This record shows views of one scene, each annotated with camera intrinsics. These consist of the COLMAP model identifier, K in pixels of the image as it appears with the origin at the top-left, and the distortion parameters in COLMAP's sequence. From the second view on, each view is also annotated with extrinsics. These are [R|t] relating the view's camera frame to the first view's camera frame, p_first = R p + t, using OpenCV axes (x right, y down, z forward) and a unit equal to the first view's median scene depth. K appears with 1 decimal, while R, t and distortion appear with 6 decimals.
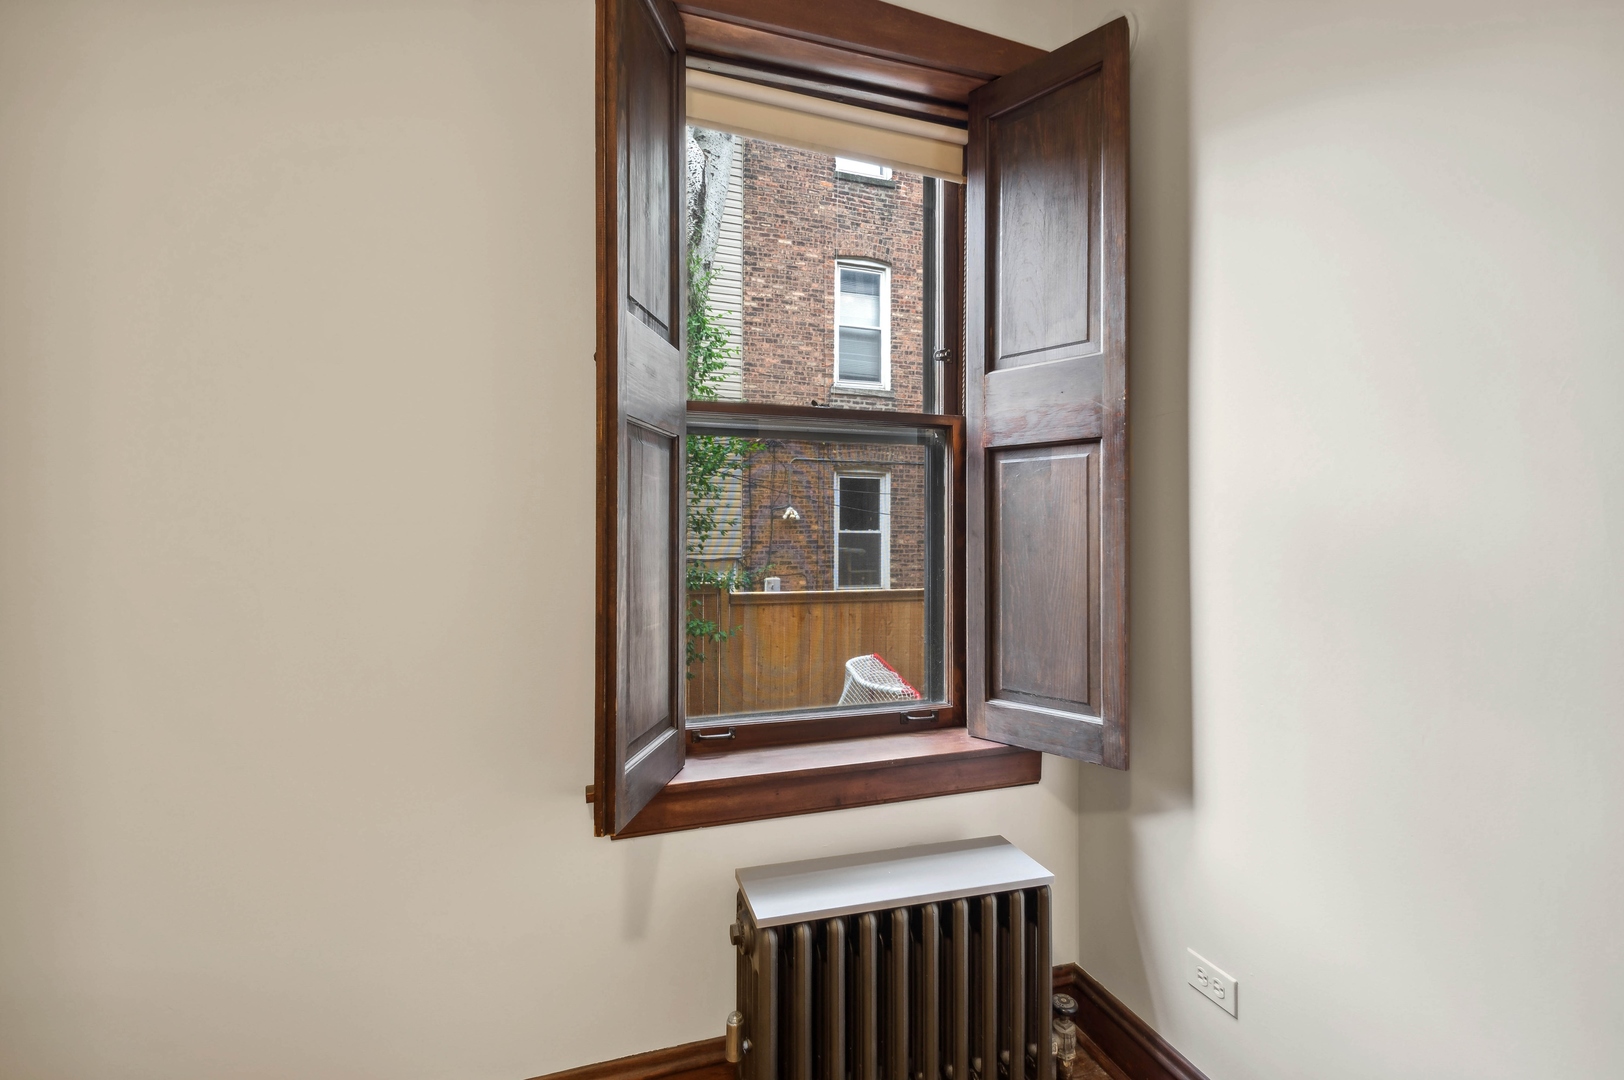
lens RADIAL K [[734.4, 0, 817.9], [0, 734.4, 533.8], [0, 0, 1]] dist [0.014167, -0.009528]
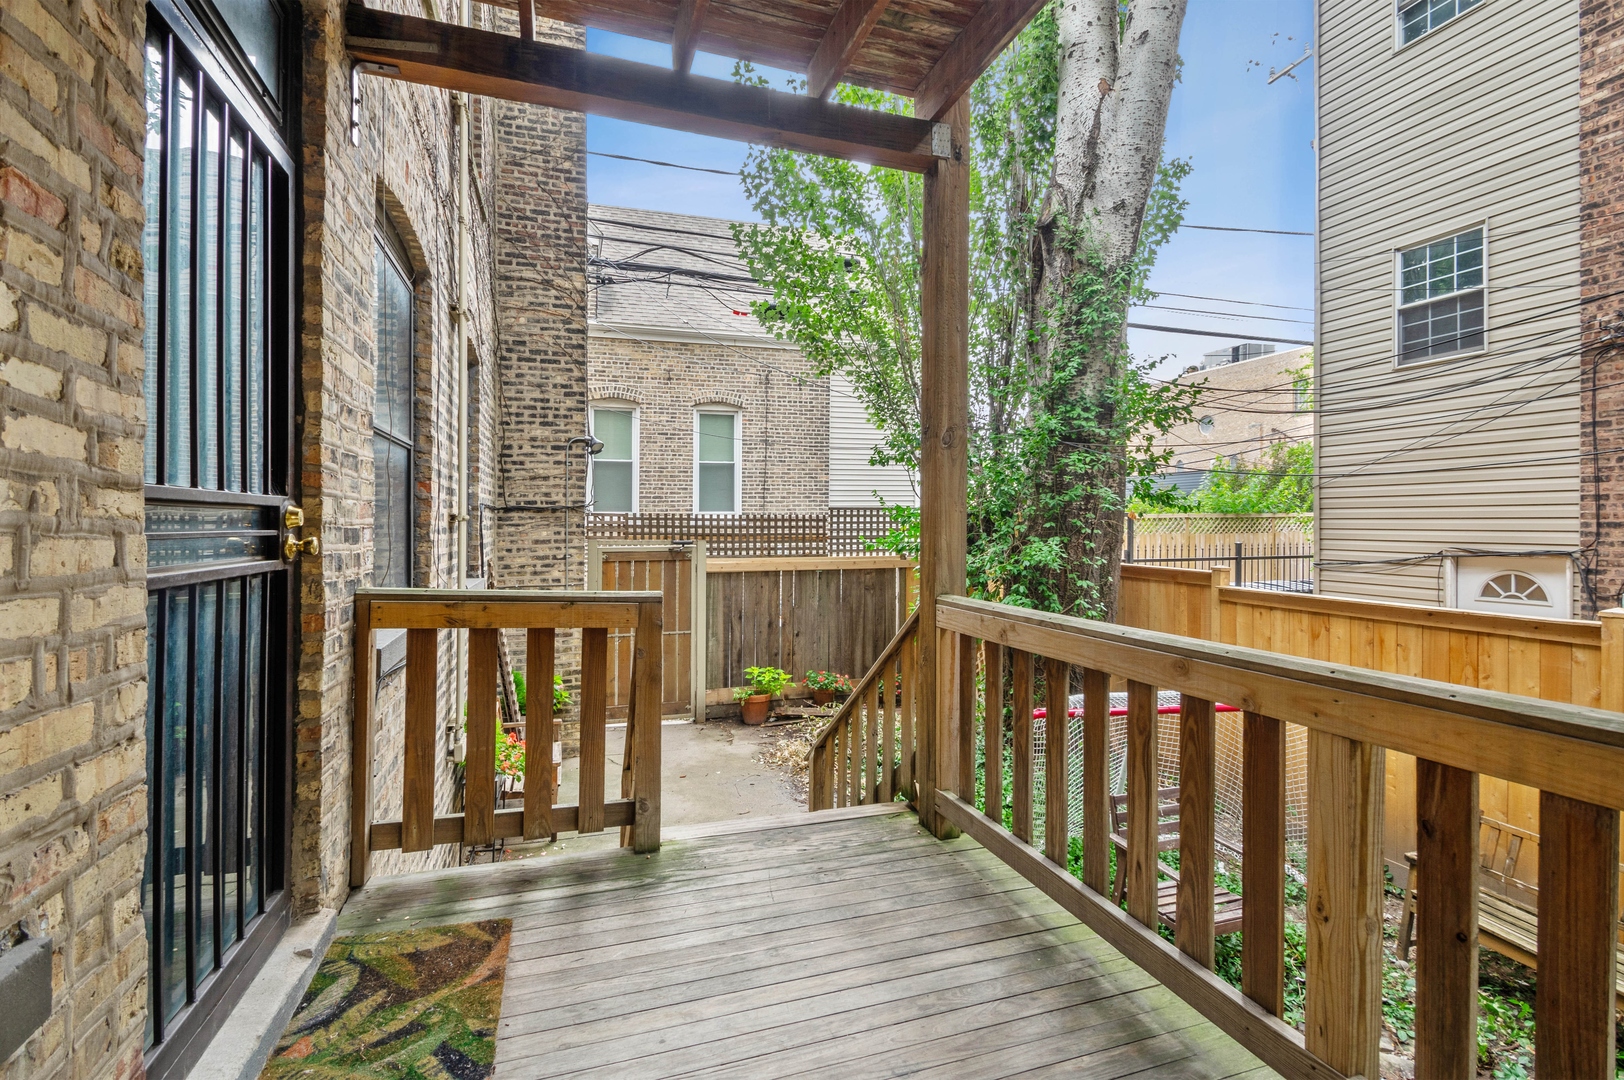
lens RADIAL K [[734.4, 0, 806.6], [0, 734.4, 535.2], [0, 0, 1]] dist [0.014167, -0.009528]
pose [[-0.014549, 0.004162, -0.999885, 0.475772], [0.003047, 0.999987, 0.004118, 0.015229], [0.999890, -0.002987, -0.014562, 0.409898]]
